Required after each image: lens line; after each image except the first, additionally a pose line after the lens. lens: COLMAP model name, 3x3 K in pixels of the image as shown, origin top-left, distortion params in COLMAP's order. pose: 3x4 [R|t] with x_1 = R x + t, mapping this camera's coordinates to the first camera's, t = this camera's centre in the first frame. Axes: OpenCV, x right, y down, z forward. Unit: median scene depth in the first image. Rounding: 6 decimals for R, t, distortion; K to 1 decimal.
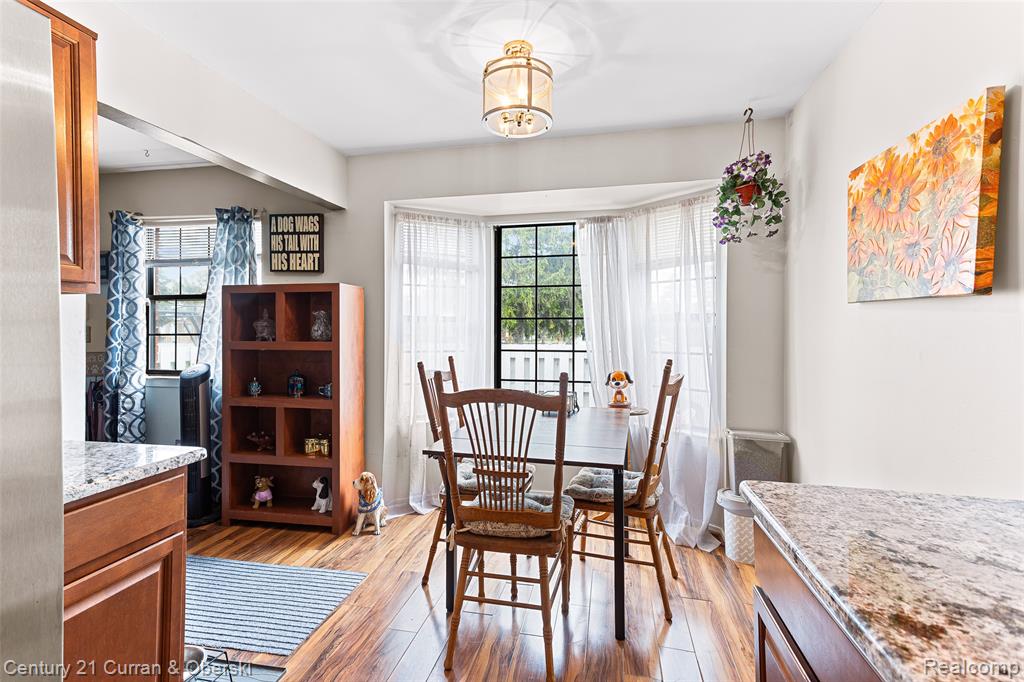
lens RADIAL K [[481.5, 0, 507.2], [0, 481.5, 329.9], [0, 0, 1]] dist [0.015853, 0.007537]
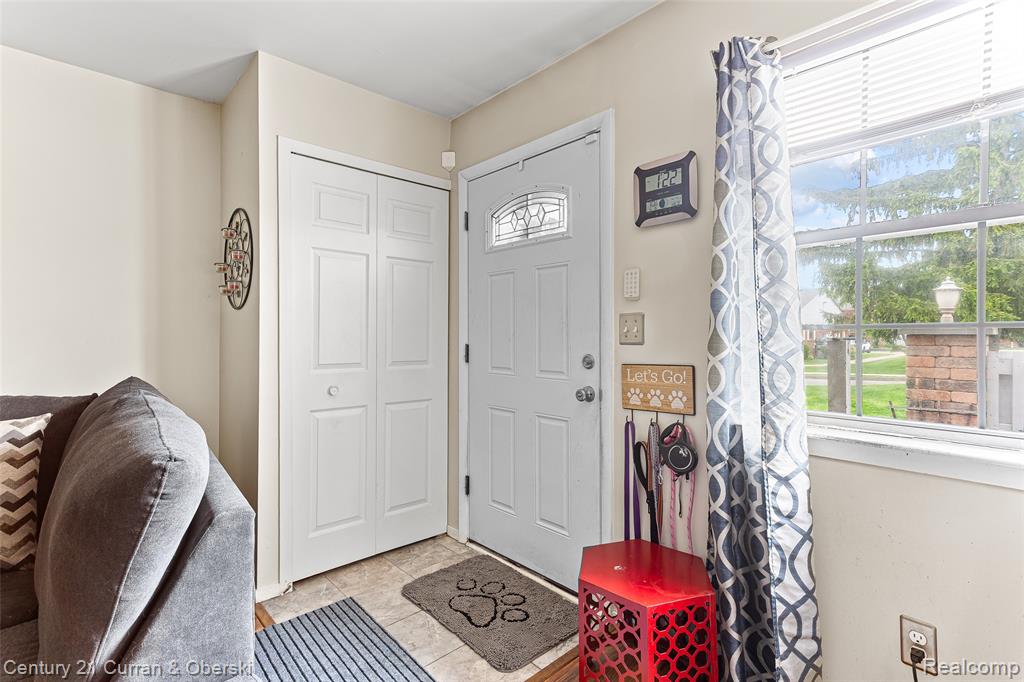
lens RADIAL K [[484.8, 0, 507.5], [0, 484.8, 324.1], [0, 0, 1]] dist [0.012634, 0.006395]
pose [[0.806831, -0.013166, -0.590635, -0.714409], [0.010743, 0.999913, -0.007614, 0.008479], [0.590684, -0.000202, 0.806903, 0.539599]]
